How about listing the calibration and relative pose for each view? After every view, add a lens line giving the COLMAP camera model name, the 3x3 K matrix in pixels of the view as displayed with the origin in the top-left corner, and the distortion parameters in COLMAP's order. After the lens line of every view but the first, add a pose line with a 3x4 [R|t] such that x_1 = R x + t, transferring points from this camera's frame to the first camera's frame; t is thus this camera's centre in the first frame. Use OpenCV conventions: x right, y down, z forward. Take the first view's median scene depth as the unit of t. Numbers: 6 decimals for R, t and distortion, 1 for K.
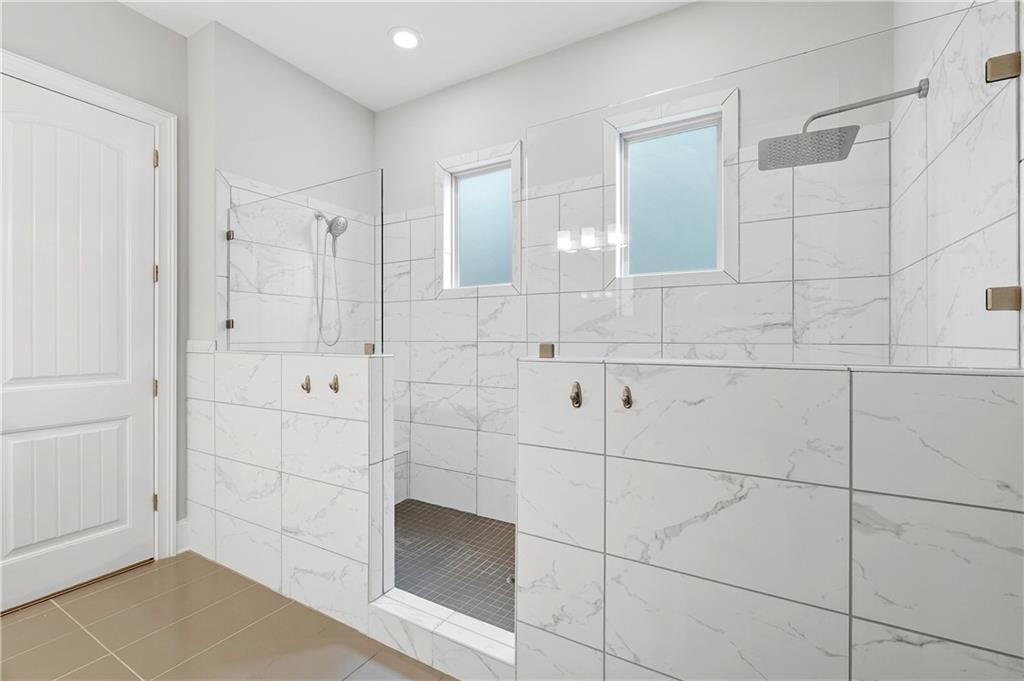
lens RADIAL K [[442.2, 0, 514.0], [0, 442.2, 339.6], [0, 0, 1]] dist [-0.003987, 0.000185]
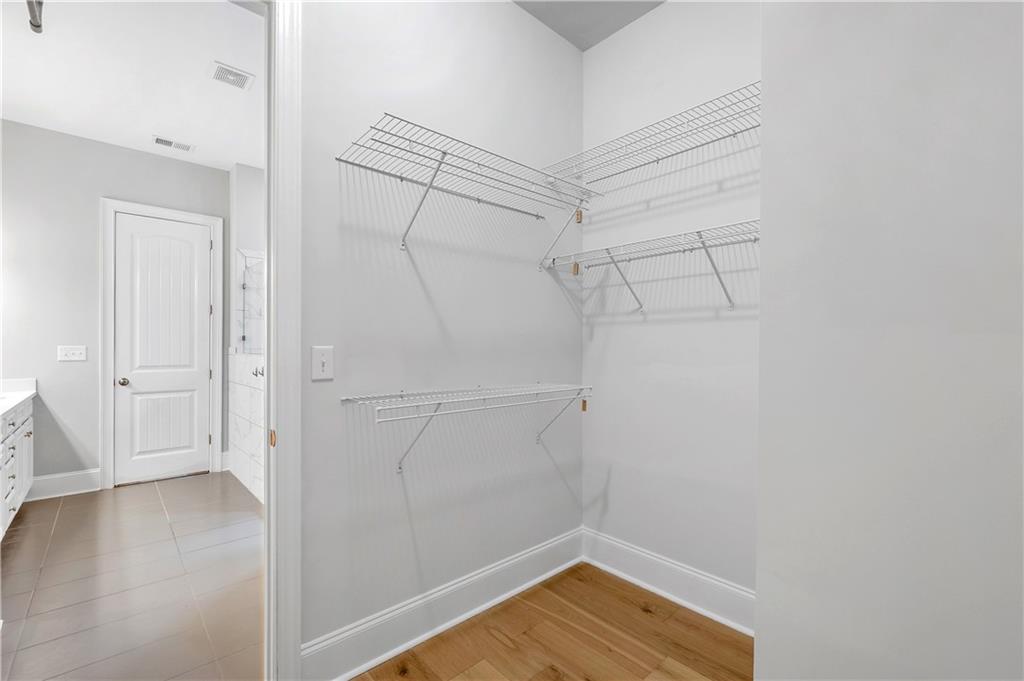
lens RADIAL K [[442.2, 0, 508.7], [0, 442.2, 344.5], [0, 0, 1]] dist [-0.003987, 0.000185]
pose [[0.949571, -0.000569, -0.313551, 0.861070], [-0.001760, 0.999973, -0.007144, 0.000969], [0.313546, 0.007336, 0.949545, -0.298983]]
